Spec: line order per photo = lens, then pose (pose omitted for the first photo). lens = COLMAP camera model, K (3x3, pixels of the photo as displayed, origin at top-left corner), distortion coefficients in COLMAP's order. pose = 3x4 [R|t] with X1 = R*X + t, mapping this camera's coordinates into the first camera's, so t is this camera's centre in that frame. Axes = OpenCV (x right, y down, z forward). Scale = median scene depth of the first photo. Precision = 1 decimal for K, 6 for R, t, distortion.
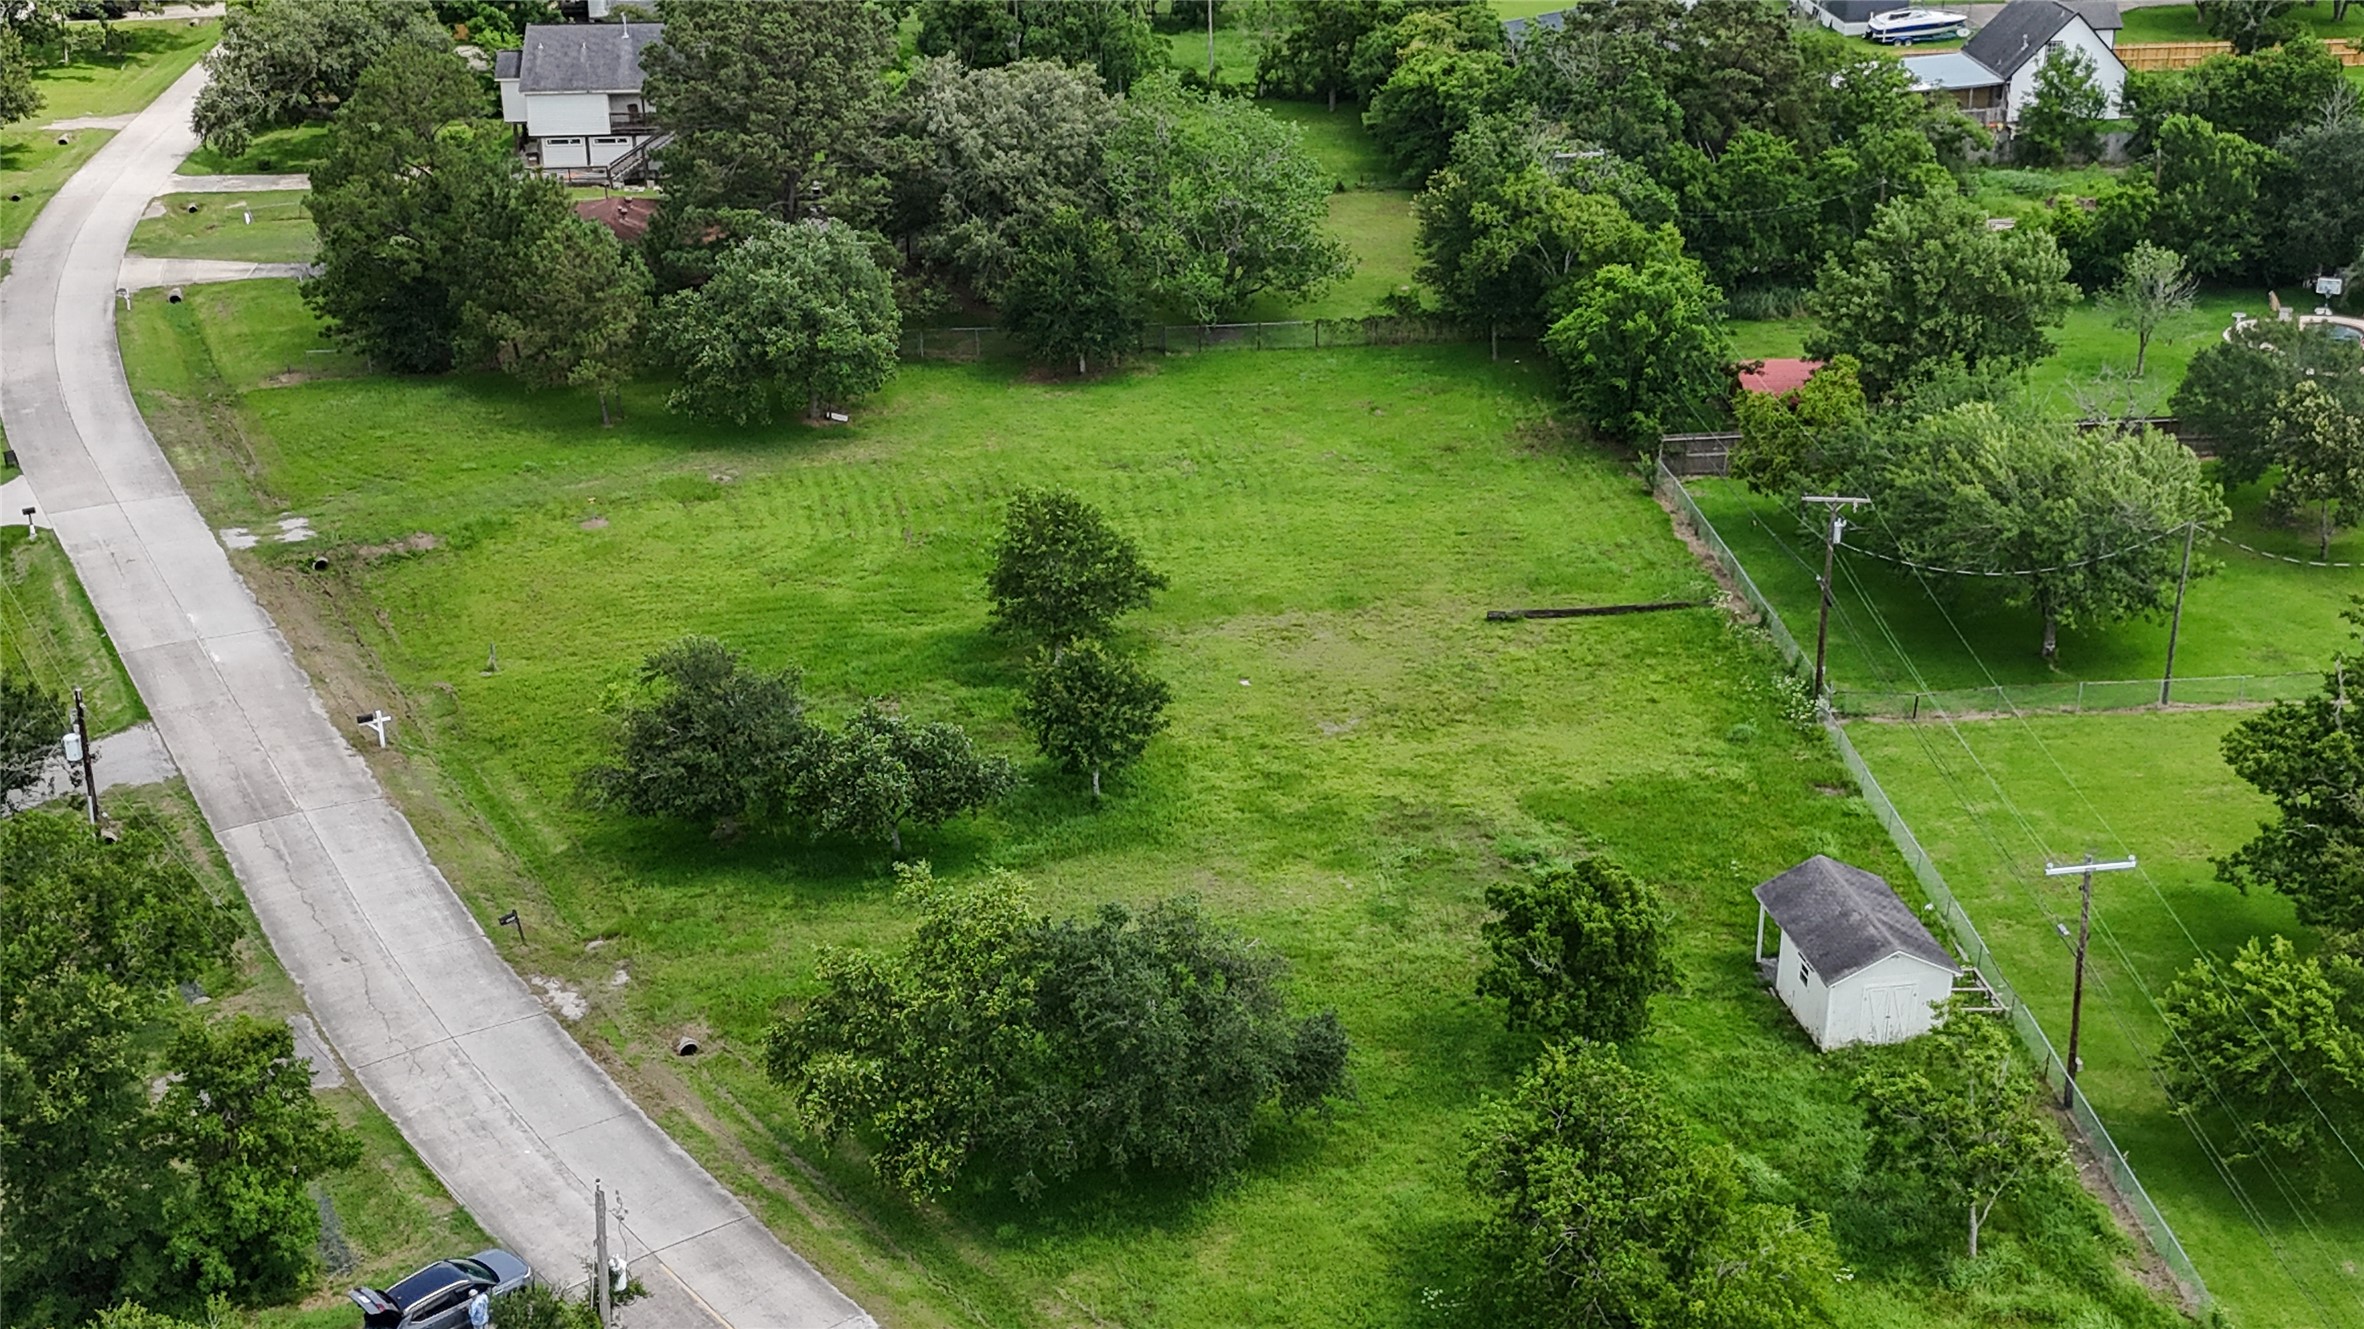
lens RADIAL K [[2848.4, 0, 1182.0], [0, 2848.4, 664.5], [0, 0, 1]] dist [0.180087, -0.496255]
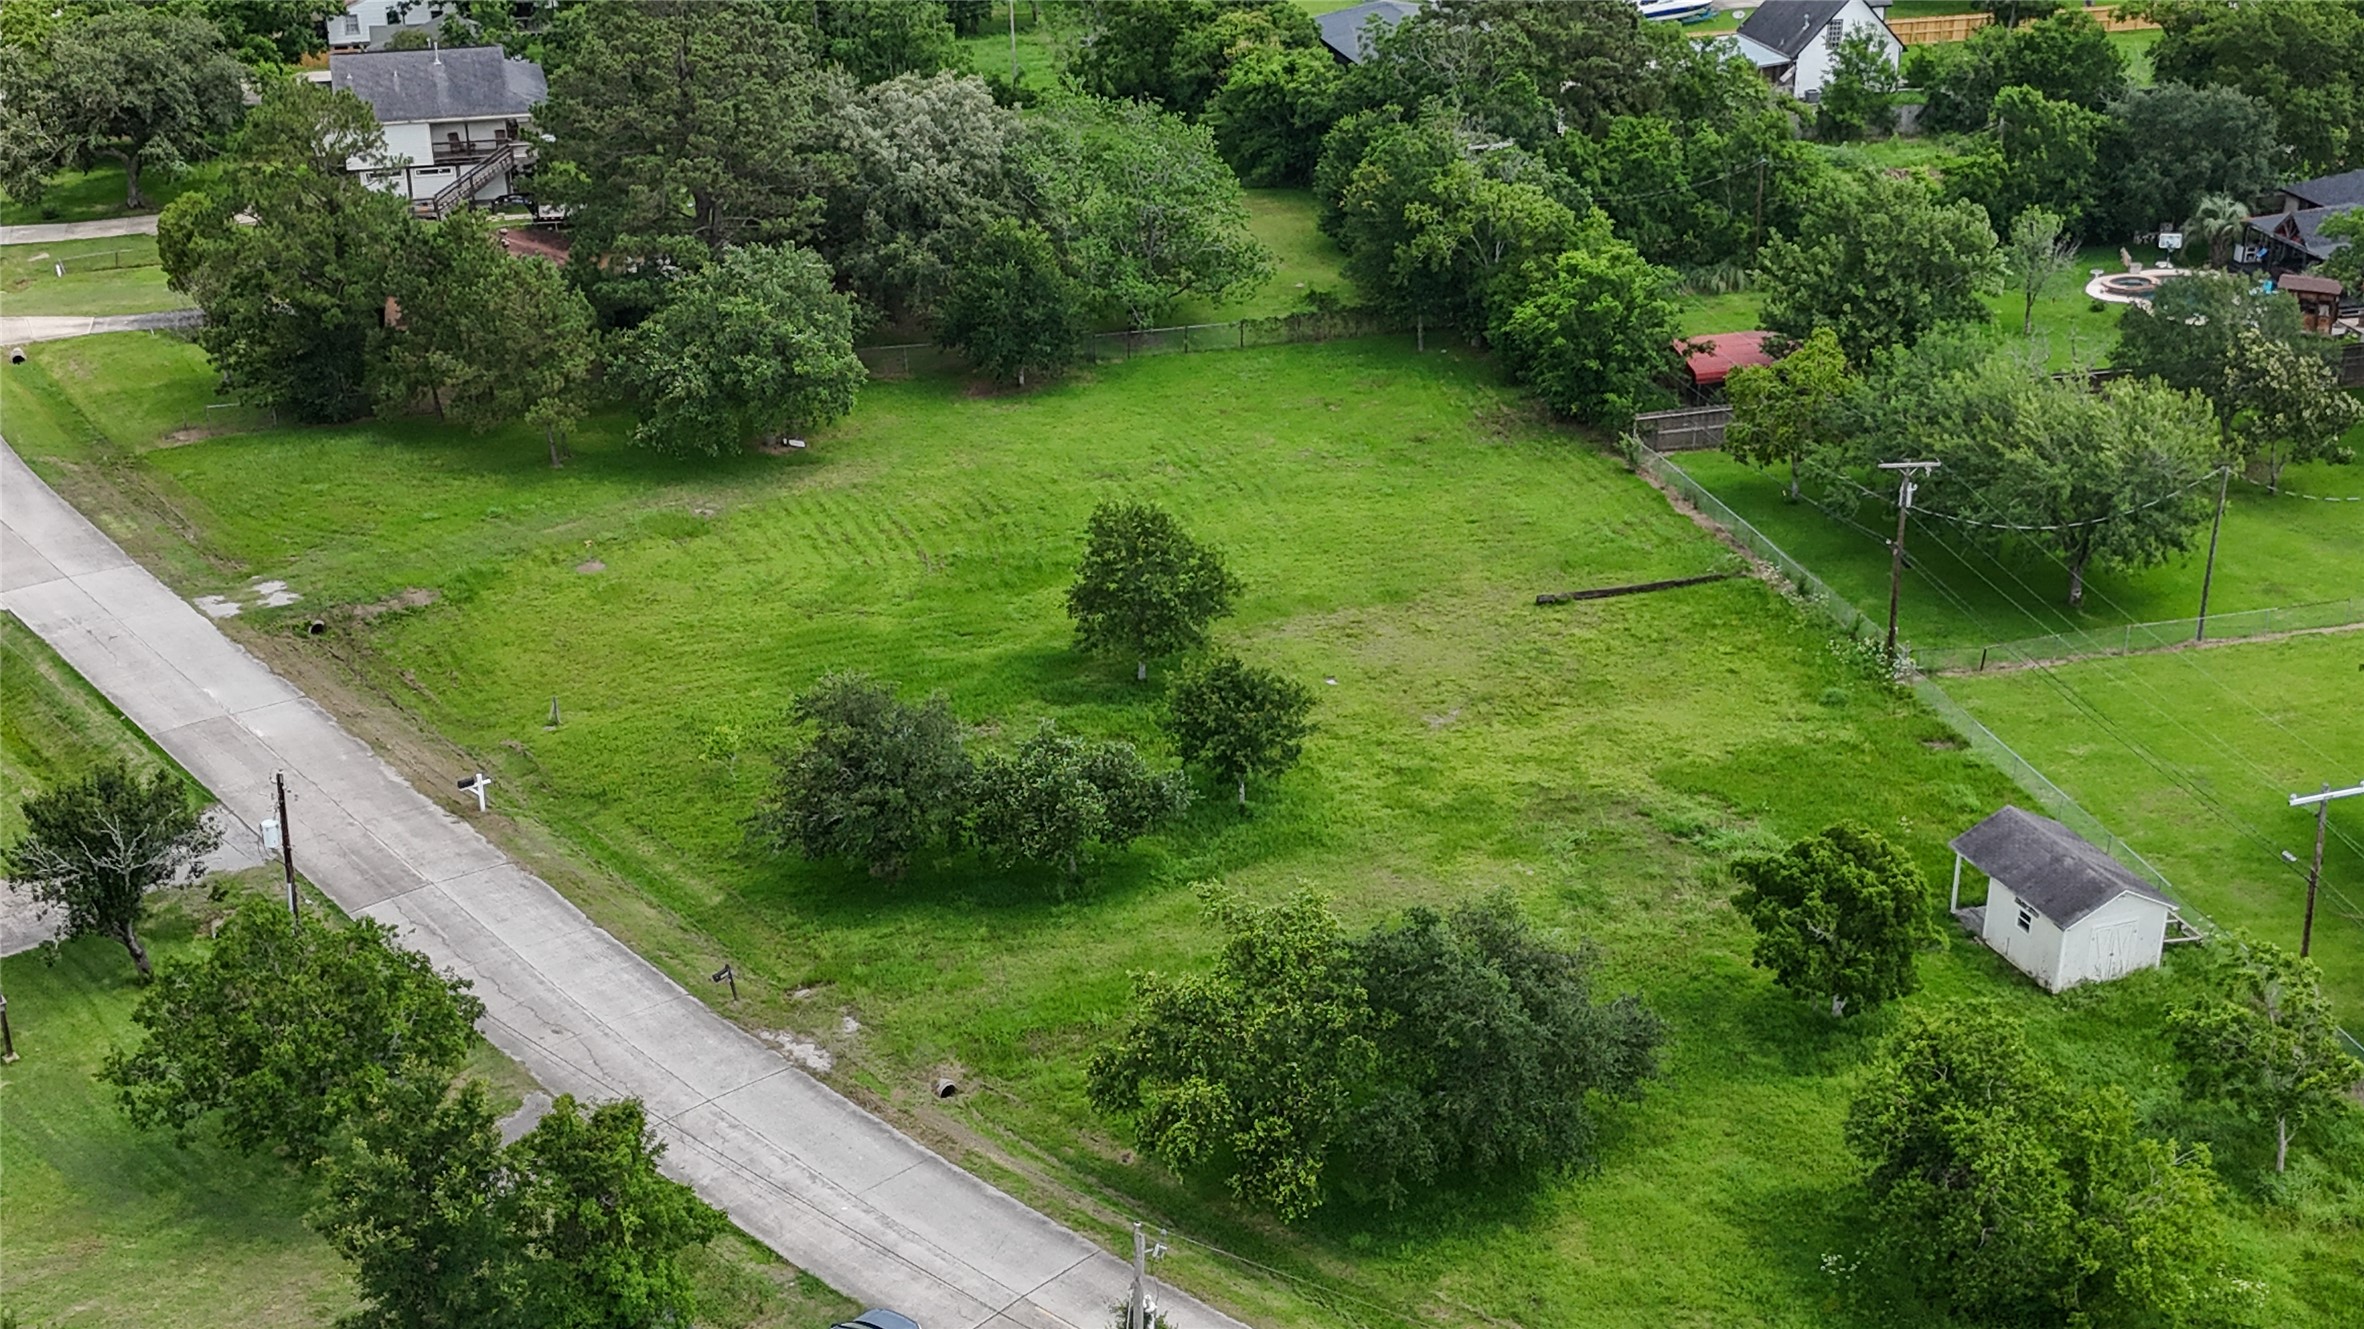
lens RADIAL K [[2848.4, 0, 1182.0], [0, 2848.4, 664.5], [0, 0, 1]] dist [0.180087, -0.496255]
pose [[0.984890, -0.069333, 0.158697, -0.170689], [0.069385, 0.997576, 0.005225, -0.007814], [-0.158675, 0.005865, 0.987313, 0.013990]]
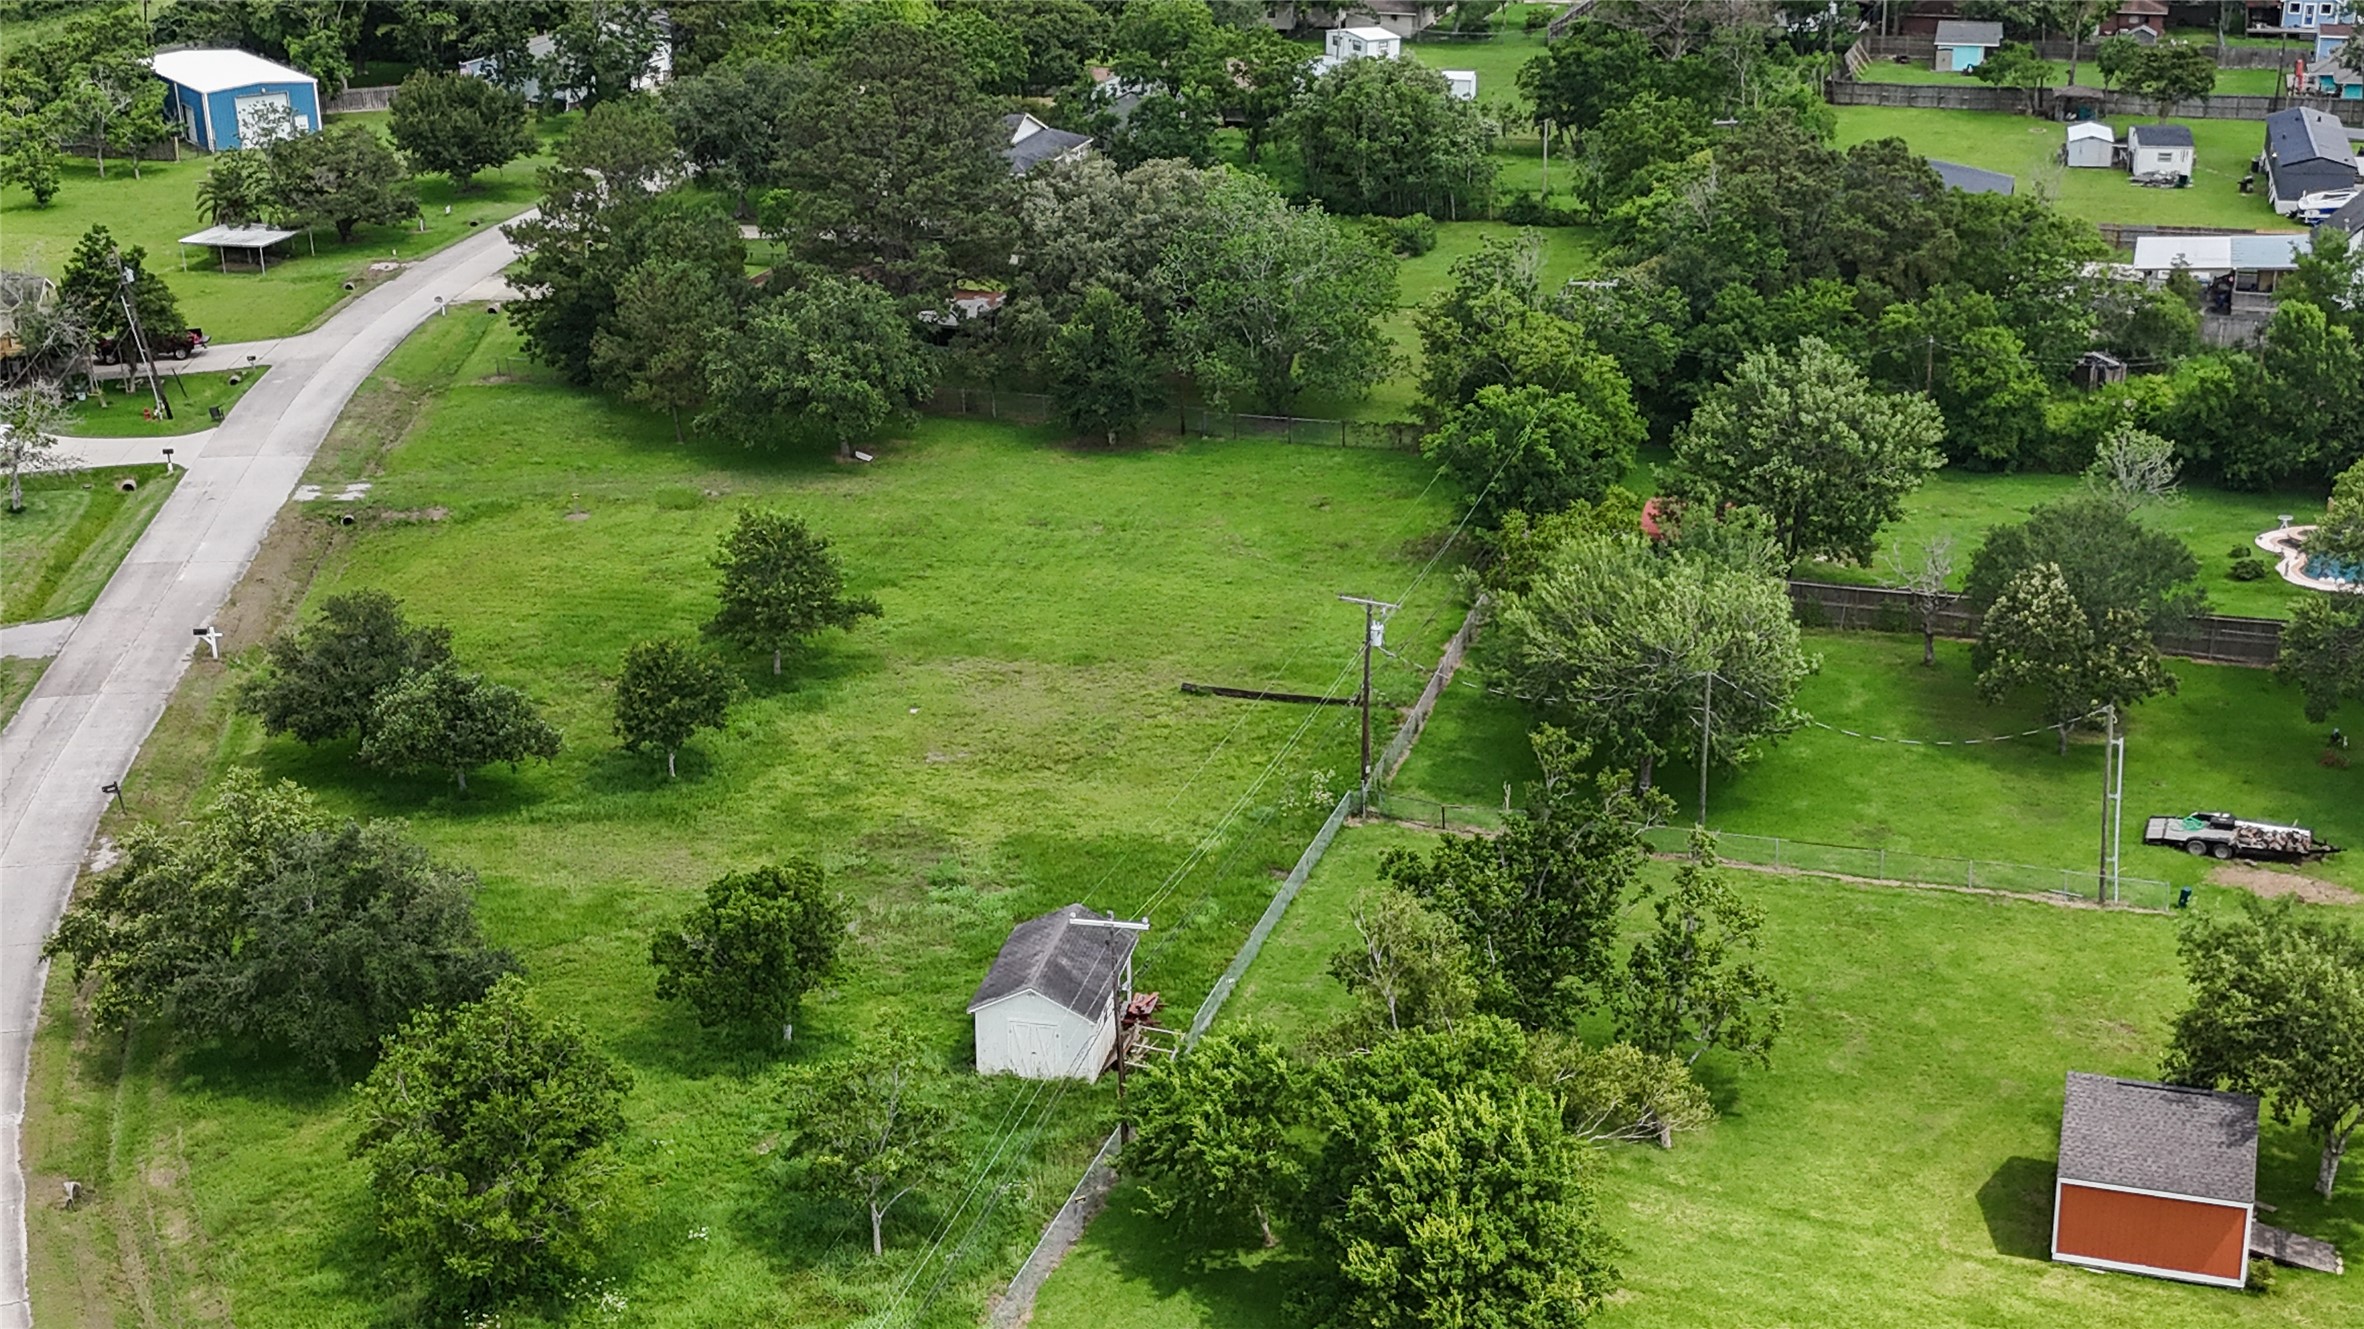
lens RADIAL K [[2848.4, 0, 1182.0], [0, 2848.4, 664.5], [0, 0, 1]] dist [0.180087, -0.496255]
pose [[0.924203, 0.132598, -0.358144, 0.454723], [-0.149097, 0.988645, -0.018717, -0.005248], [0.351595, 0.070697, 0.933479, 0.018300]]
